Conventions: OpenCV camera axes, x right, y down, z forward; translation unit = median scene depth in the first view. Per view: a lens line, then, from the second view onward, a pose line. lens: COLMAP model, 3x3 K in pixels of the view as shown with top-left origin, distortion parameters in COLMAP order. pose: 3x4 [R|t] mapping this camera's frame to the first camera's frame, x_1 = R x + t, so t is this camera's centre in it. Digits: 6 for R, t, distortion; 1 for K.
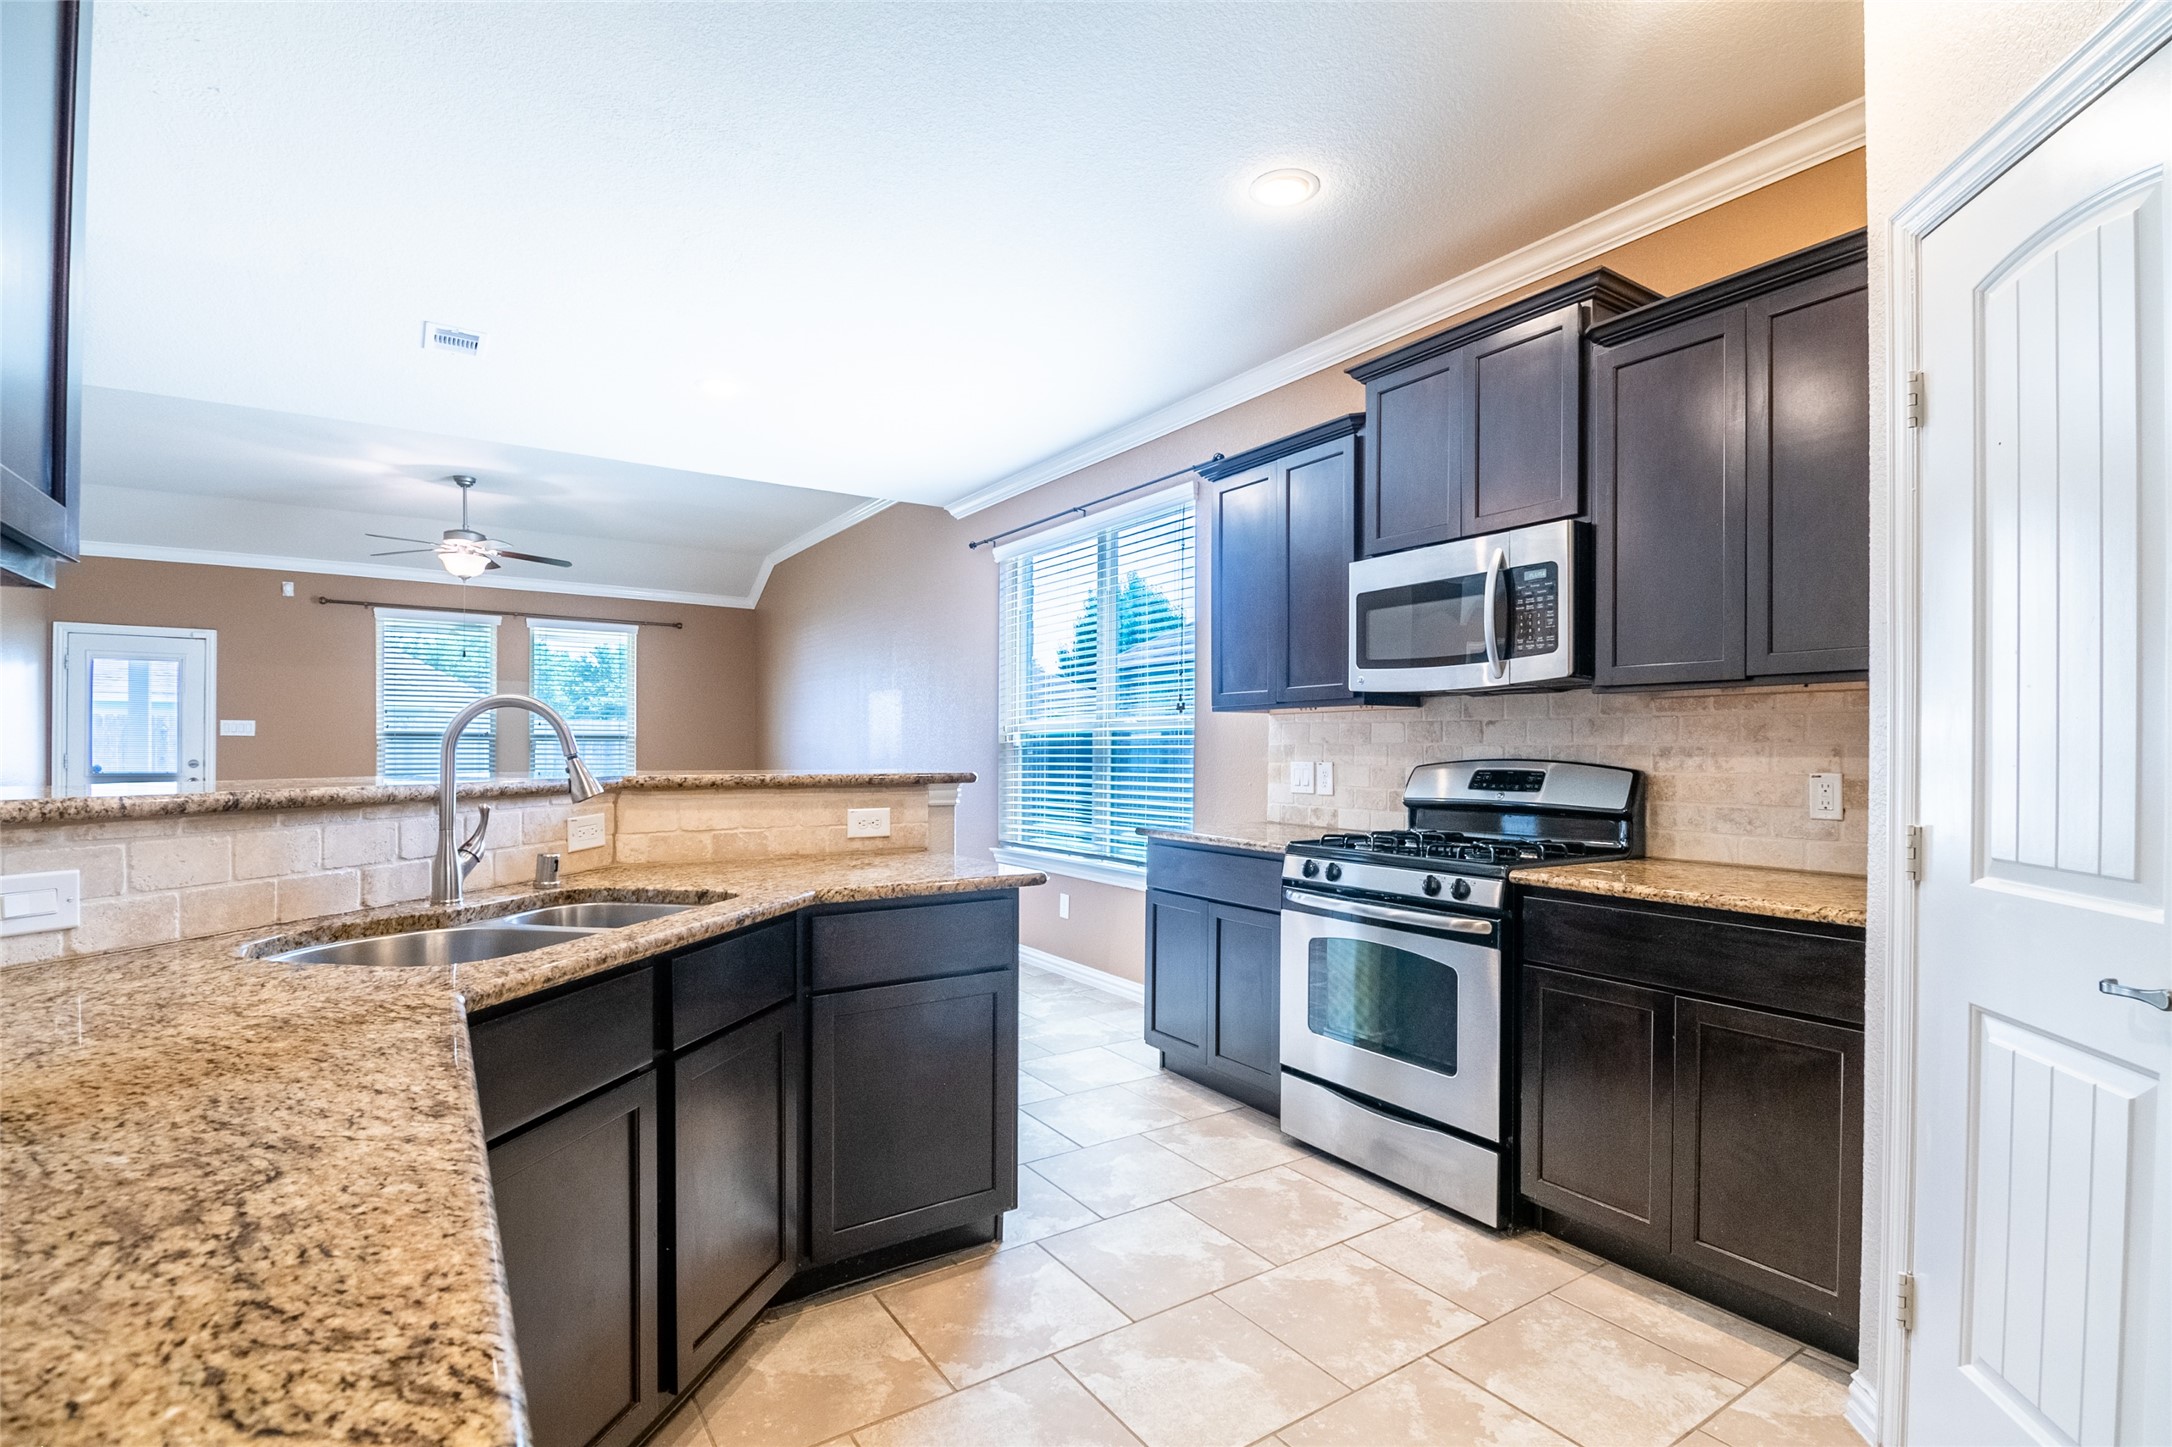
lens RADIAL K [[1007.5, 0, 1103.4], [0, 1007.5, 744.5], [0, 0, 1]] dist [0.011375, -0.018556]
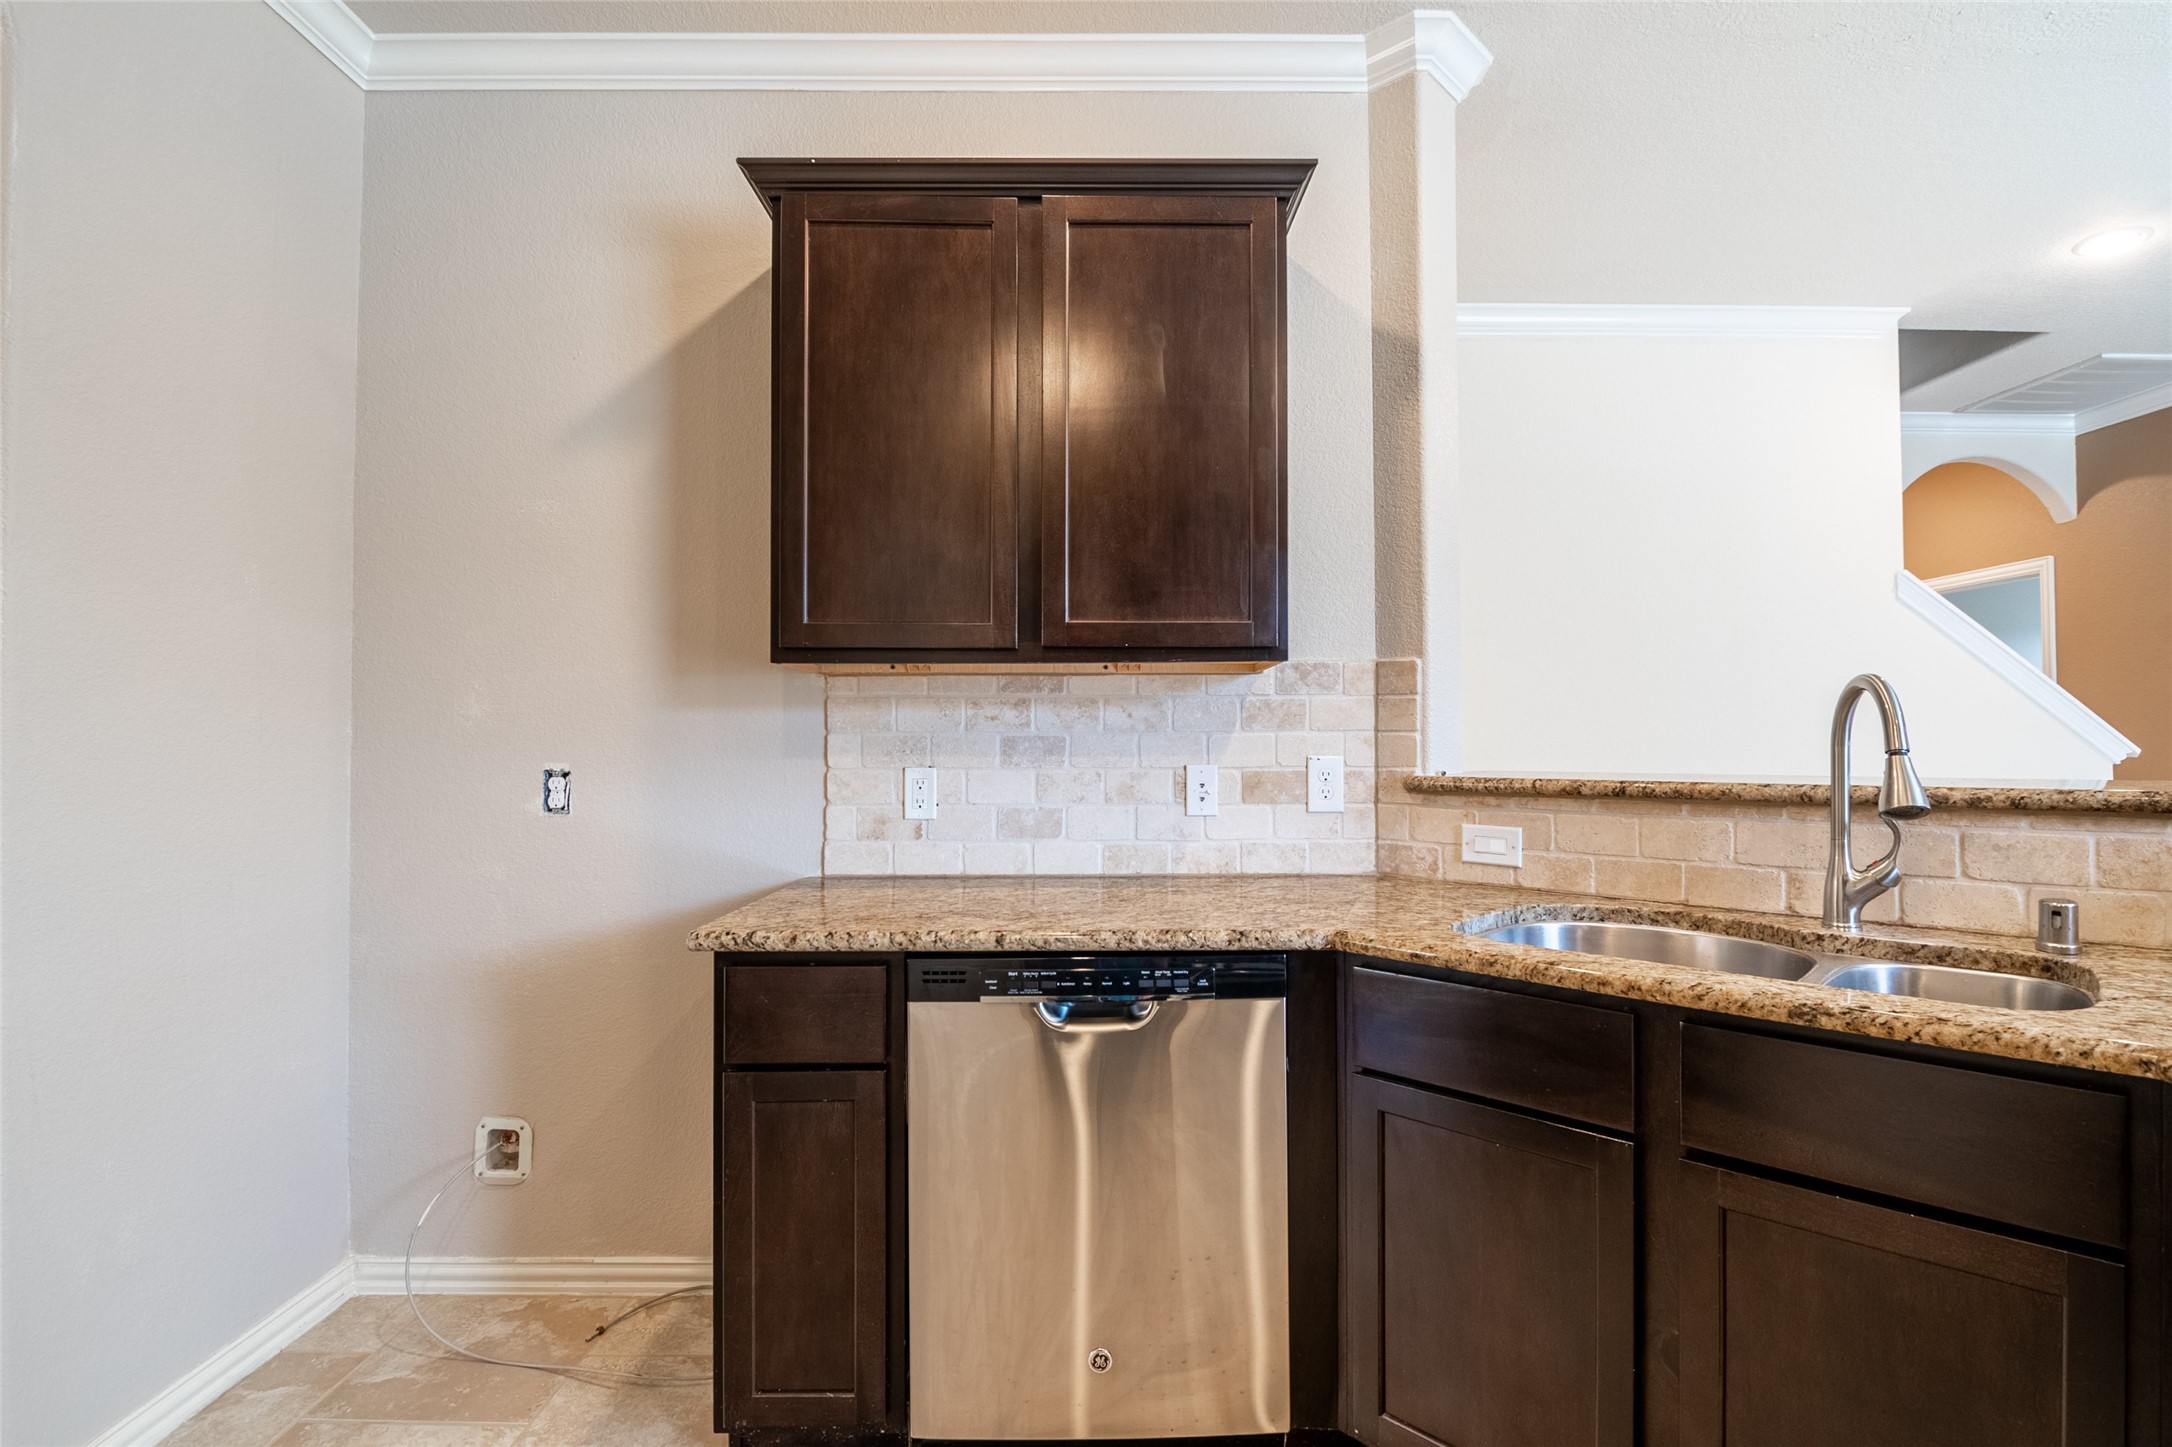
lens RADIAL K [[1034.3, 0, 1090.6], [0, 1034.3, 725.2], [0, 0, 1]] dist [-0.014415, -0.001456]
pose [[-0.550080, -0.017606, -0.834926, 0.272113], [0.002355, 0.999741, -0.022633, 0.004065], [0.835108, -0.014417, -0.549896, 0.619031]]
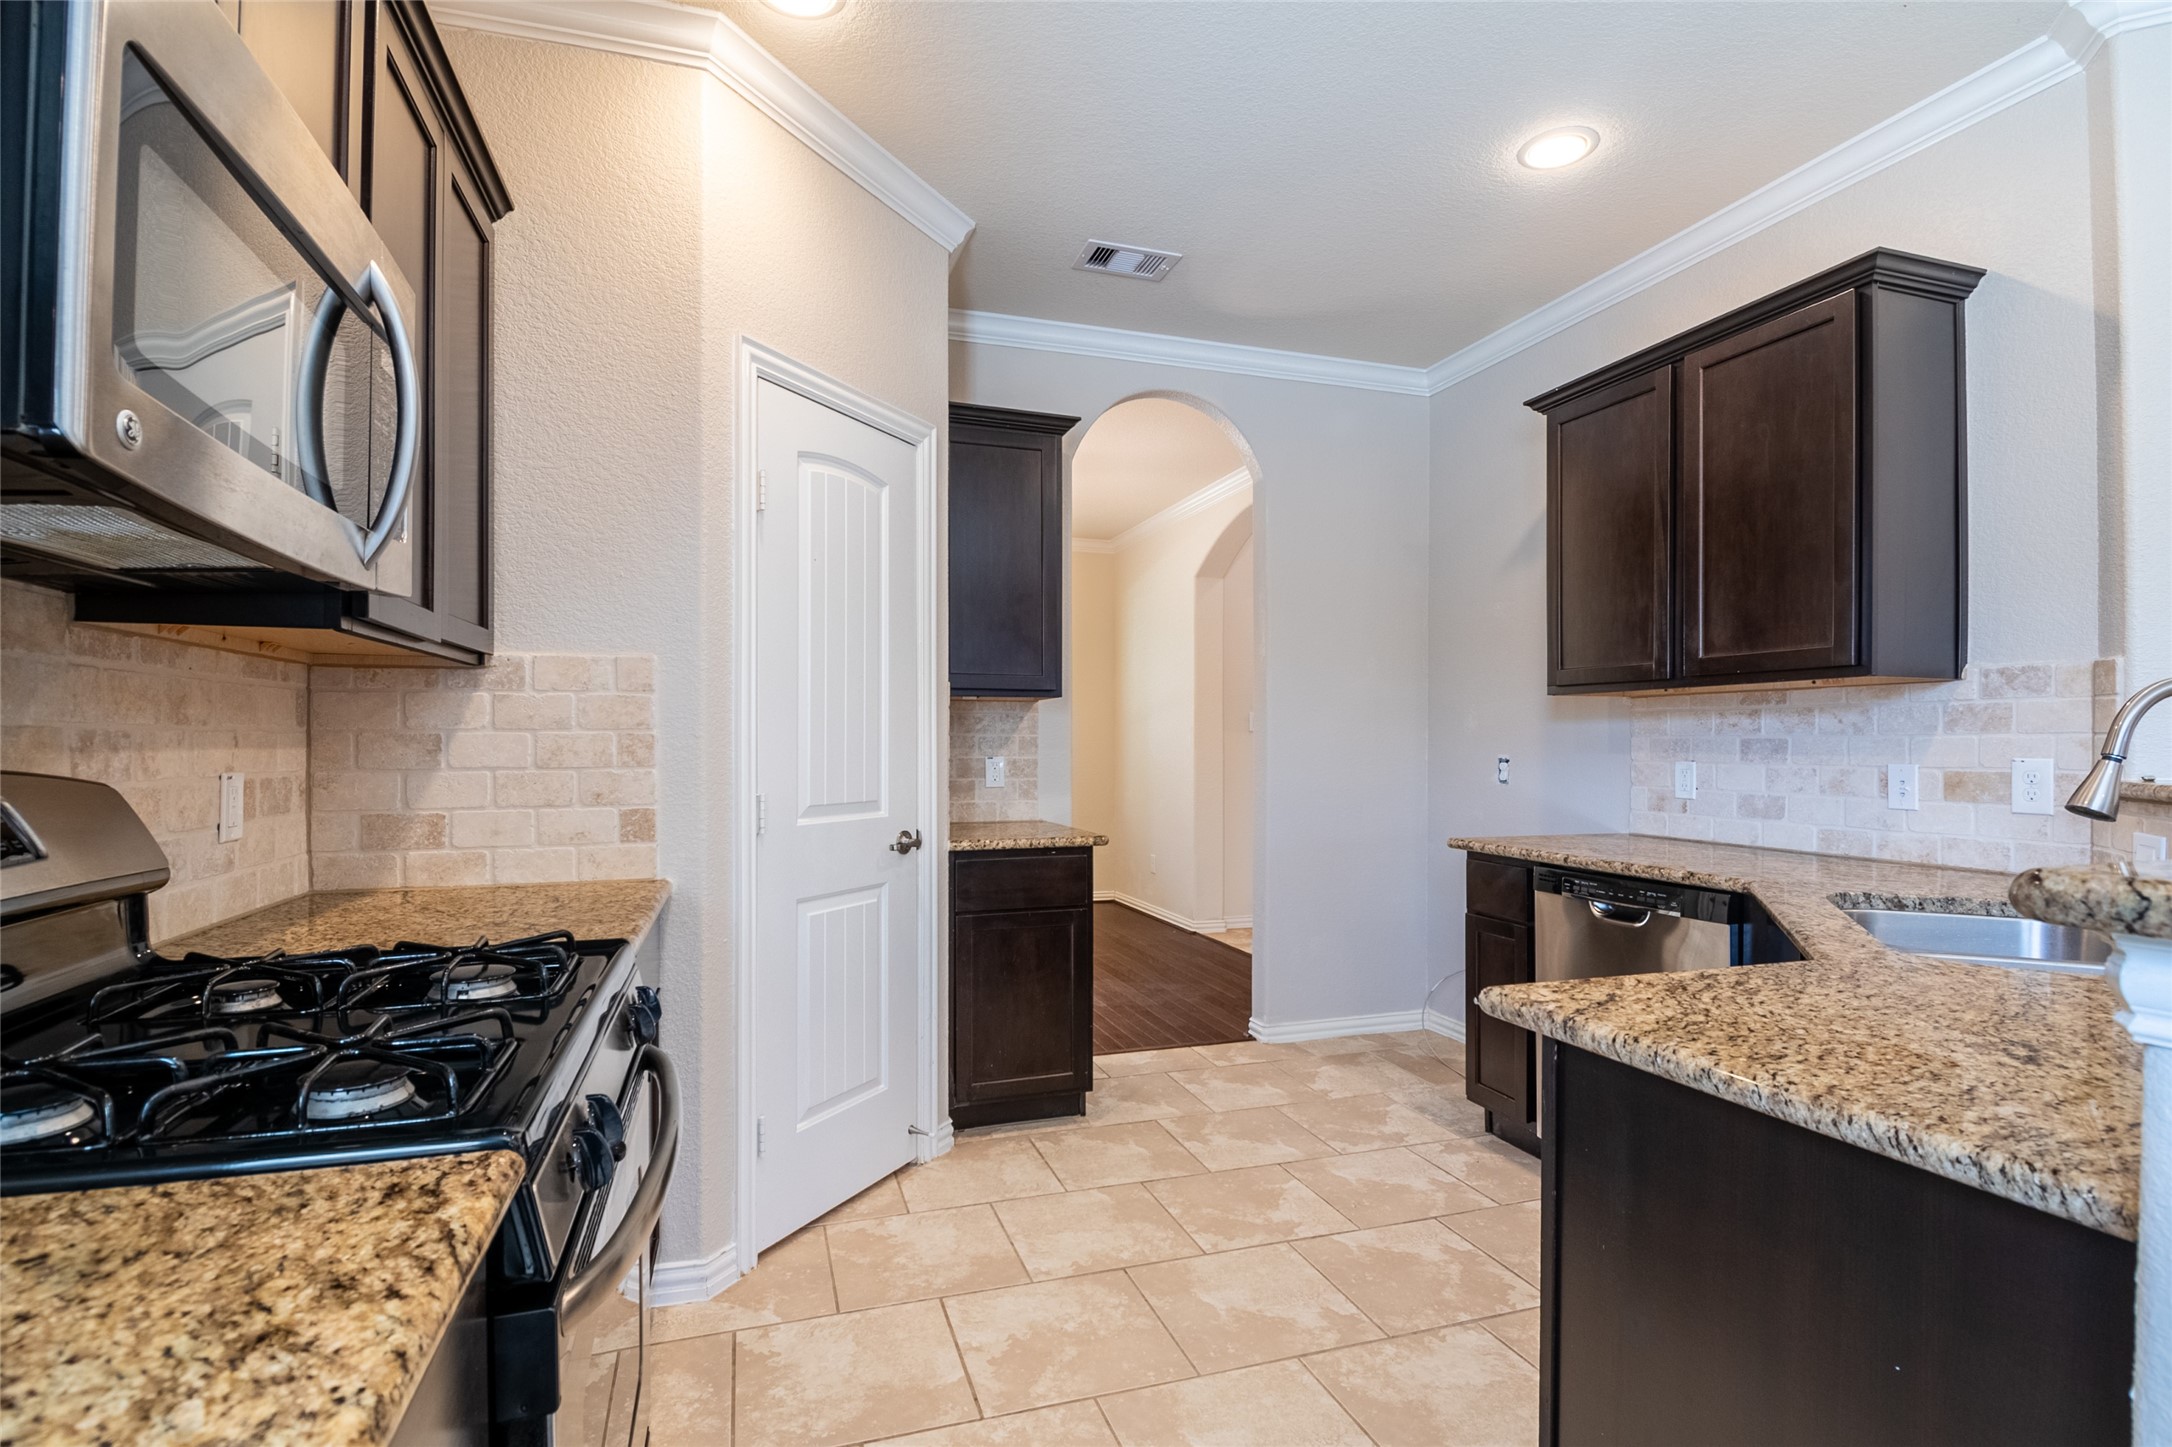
lens RADIAL K [[1048.9, 0, 1063.3], [0, 1048.9, 741.4], [0, 0, 1]] dist [-0.000971, -0.000431]
pose [[-0.954169, -0.006928, 0.299189, -0.014839], [-0.007969, 0.999966, -0.002258, 0.004856], [-0.299163, -0.004539, -0.954191, 1.325274]]
